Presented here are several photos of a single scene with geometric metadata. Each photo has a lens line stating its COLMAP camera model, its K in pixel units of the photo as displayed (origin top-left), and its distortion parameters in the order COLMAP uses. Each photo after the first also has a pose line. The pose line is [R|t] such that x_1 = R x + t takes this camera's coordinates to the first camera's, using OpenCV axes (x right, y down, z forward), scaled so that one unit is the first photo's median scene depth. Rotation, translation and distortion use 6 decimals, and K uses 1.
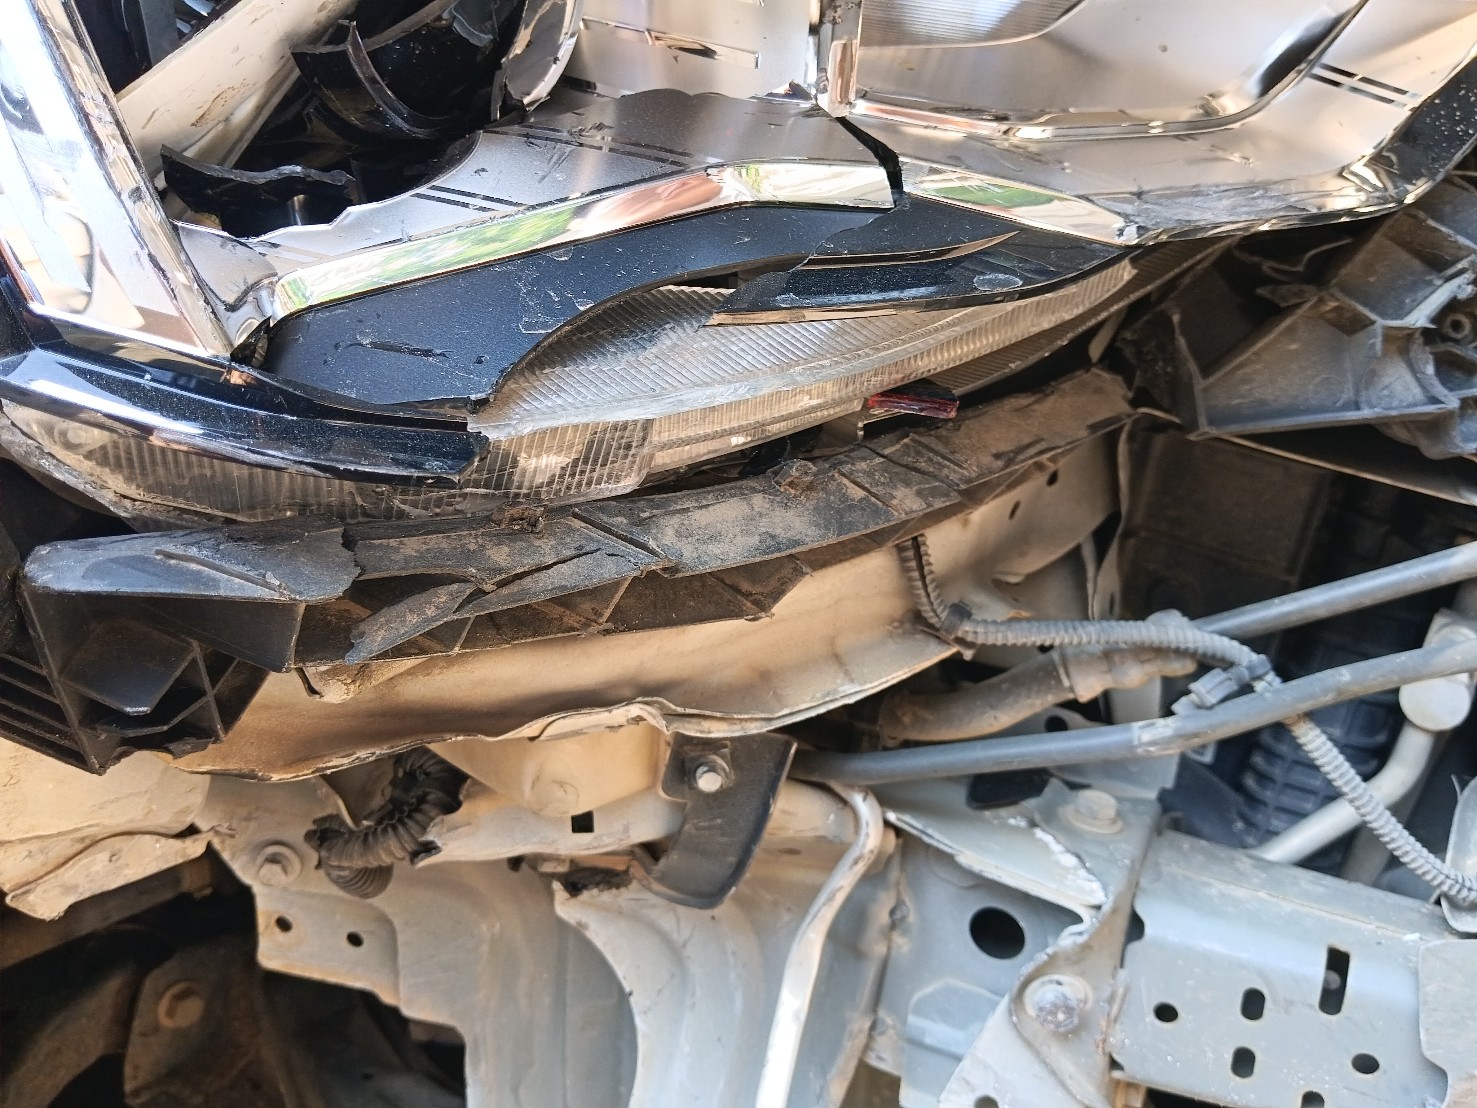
lens RADIAL K [[1234.6, 0, 736.5], [0, 1234.6, 552.8], [0, 0, 1]] dist [0.083190, -0.230609]
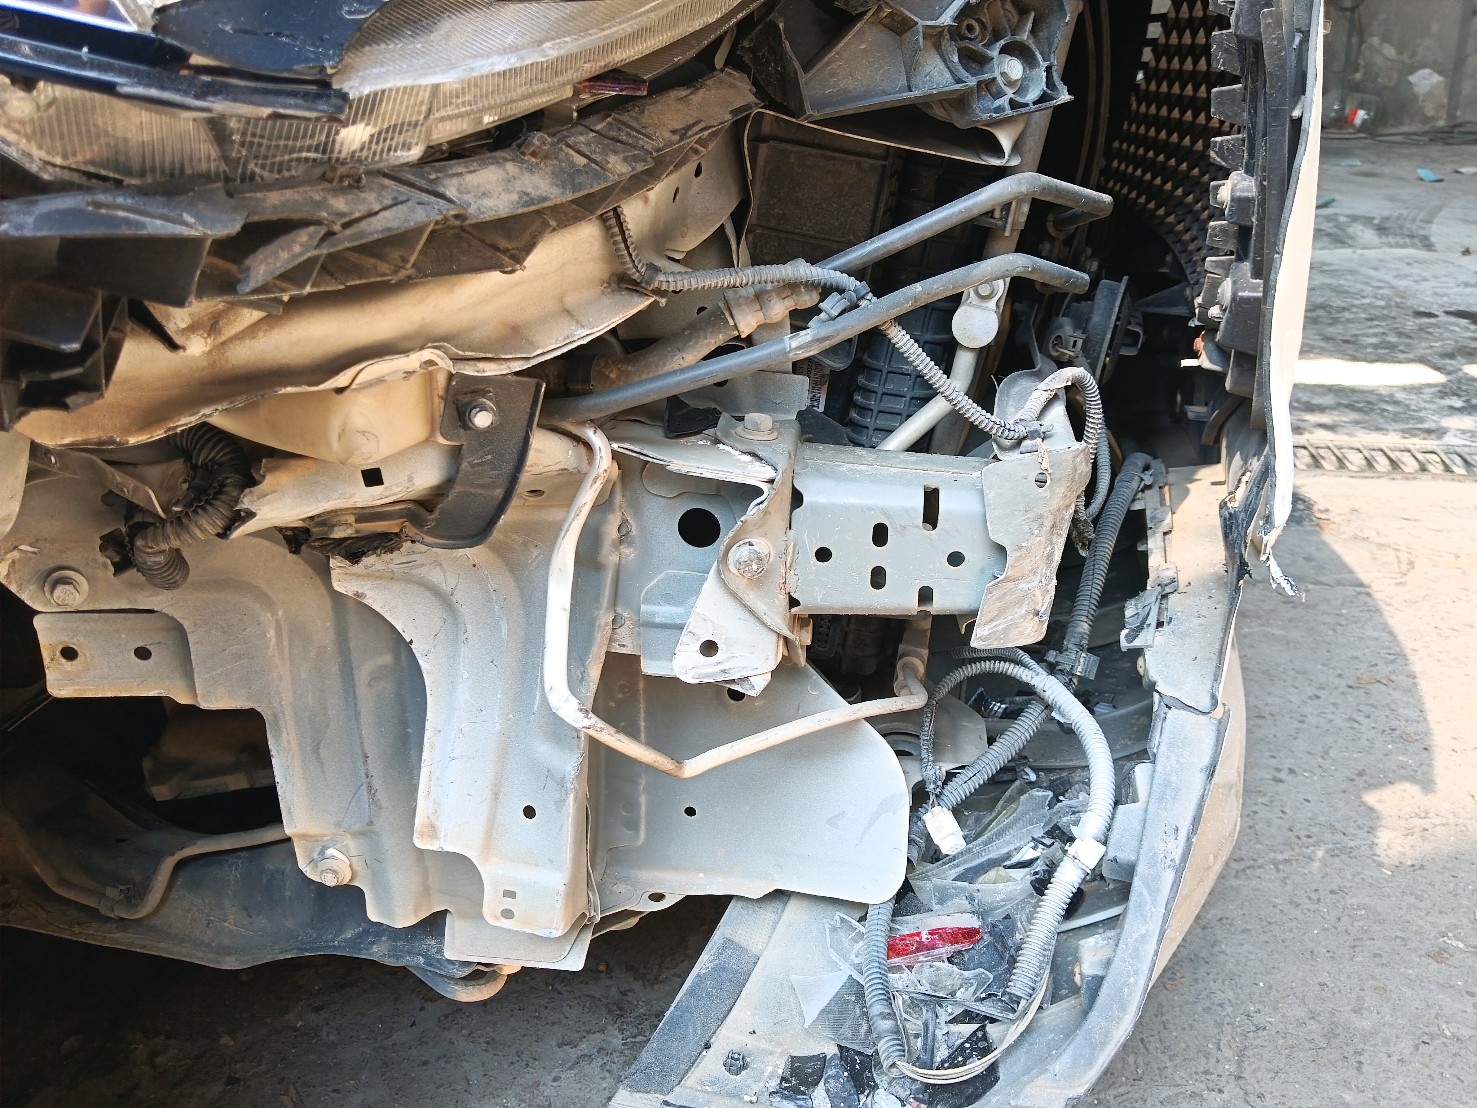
lens RADIAL K [[1214.8, 0, 738.5], [0, 1214.8, 554.0], [0, 0, 1]] dist [0.099446, -0.234764]
pose [[0.937349, -0.160244, 0.309352, -0.182727], [0.112596, 0.979630, 0.166276, 0.138972], [-0.329695, -0.121027, 0.936298, -0.276527]]
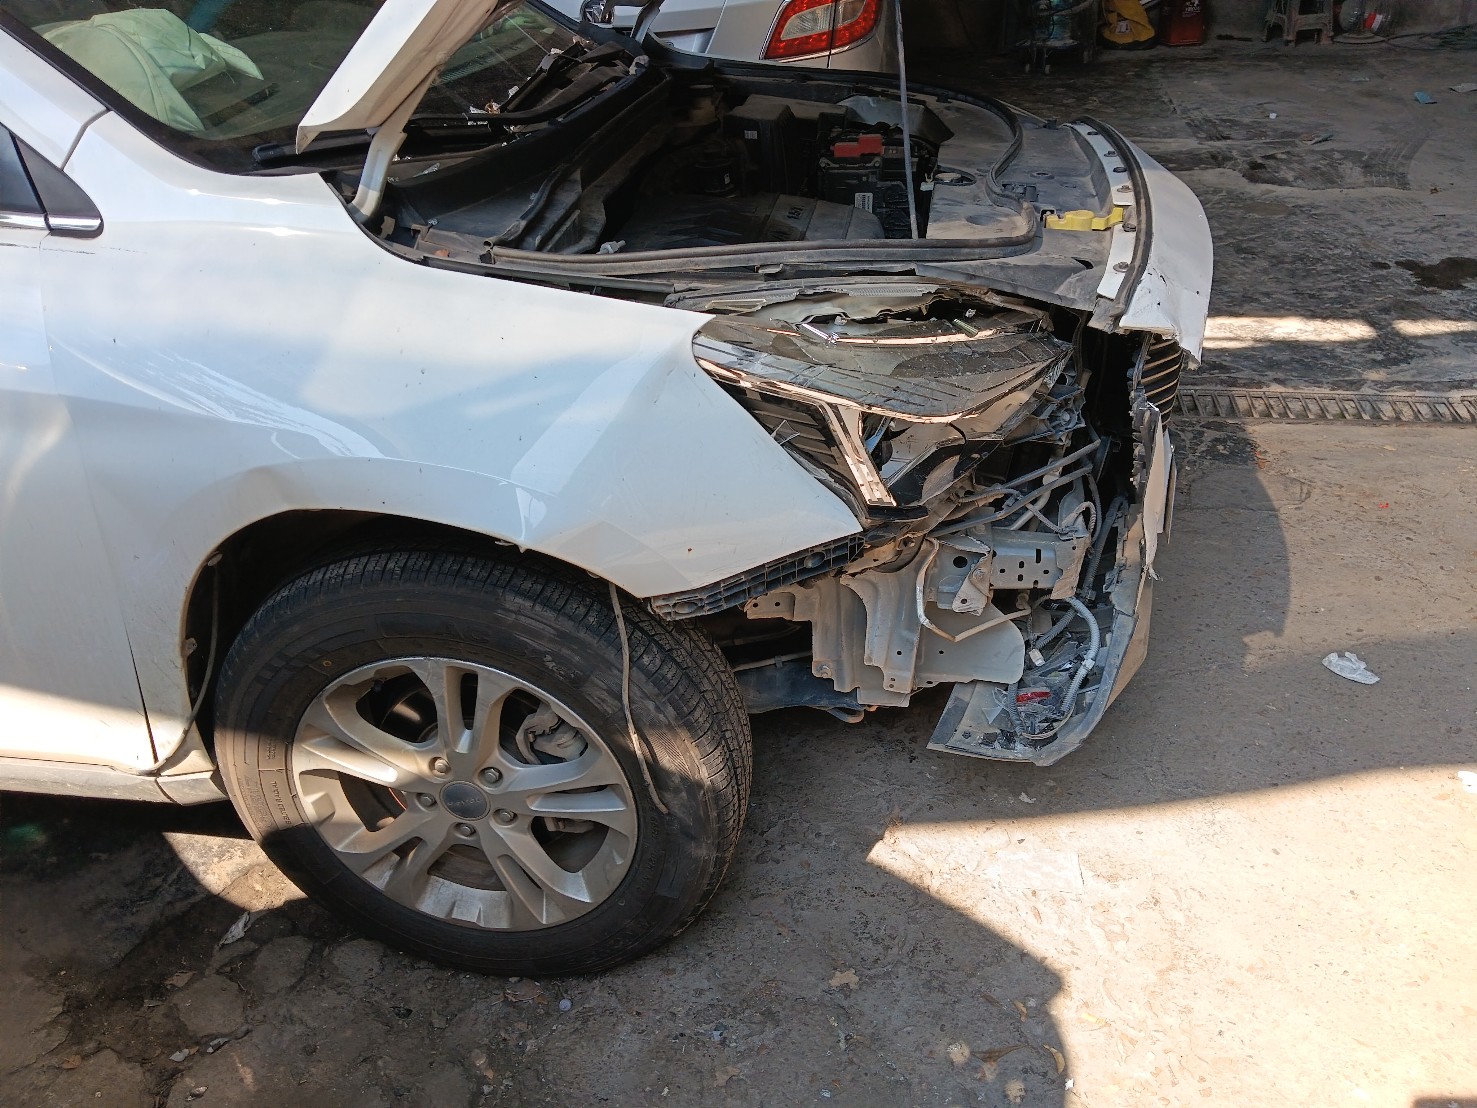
lens RADIAL K [[1172.9, 0, 738.5], [0, 1172.9, 554.0], [0, 0, 1]] dist [0.105945, -0.209107]
pose [[0.943921, -0.216451, 0.249322, -1.663231], [0.141779, 0.947690, 0.285977, -1.076427], [-0.298180, -0.234591, 0.925233, -2.728472]]
